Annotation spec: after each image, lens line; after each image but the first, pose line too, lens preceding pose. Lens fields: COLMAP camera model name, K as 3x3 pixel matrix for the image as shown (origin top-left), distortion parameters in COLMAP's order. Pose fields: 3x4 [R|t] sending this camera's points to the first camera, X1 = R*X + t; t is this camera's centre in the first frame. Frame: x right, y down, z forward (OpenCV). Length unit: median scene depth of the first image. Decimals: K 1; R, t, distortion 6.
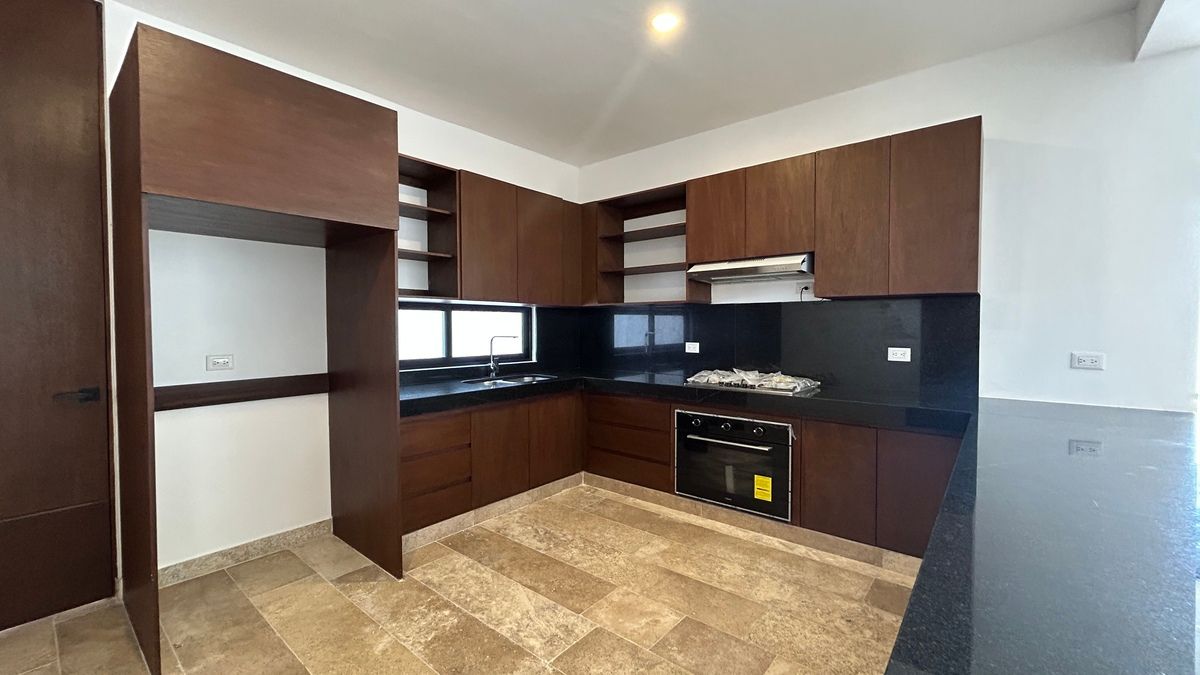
lens RADIAL K [[485.4, 0, 598.8], [0, 485.4, 336.8], [0, 0, 1]] dist [-0.000874, -0.000154]
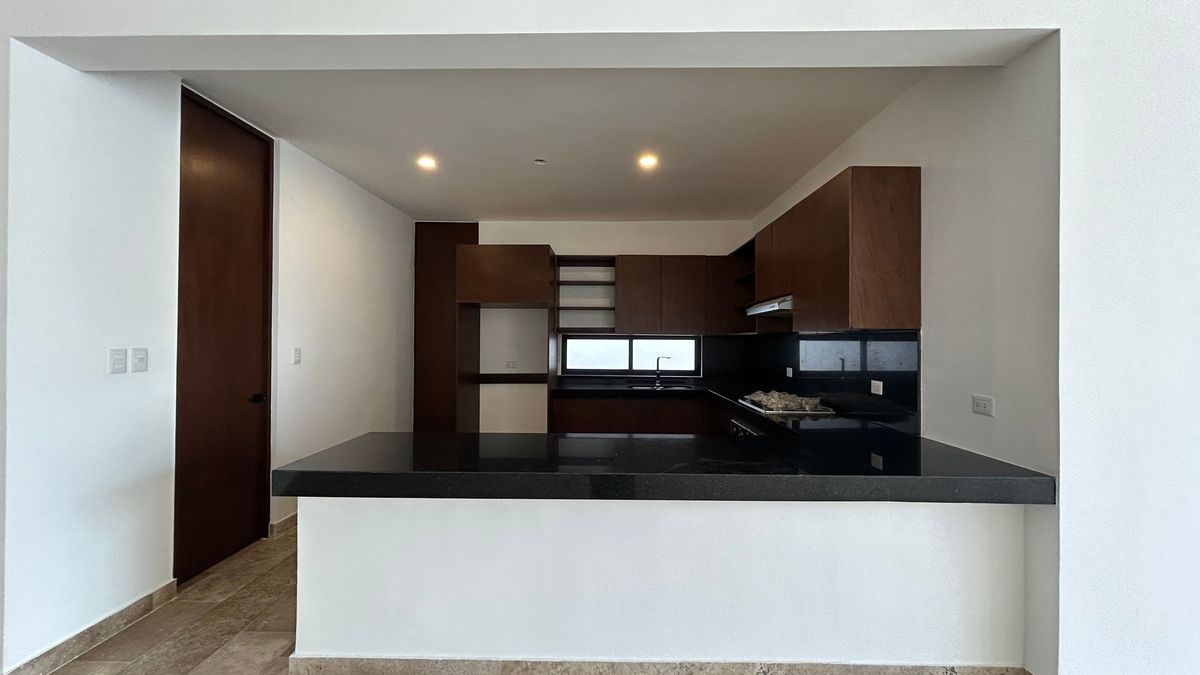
lens RADIAL K [[485.4, 0, 604.6], [0, 485.4, 338.4], [0, 0, 1]] dist [-0.000874, -0.000154]
pose [[0.633668, 0.000173, -0.773605, 0.835811], [-0.026122, 0.999435, -0.021173, -0.022277], [0.773164, 0.033625, 0.633314, -0.049277]]
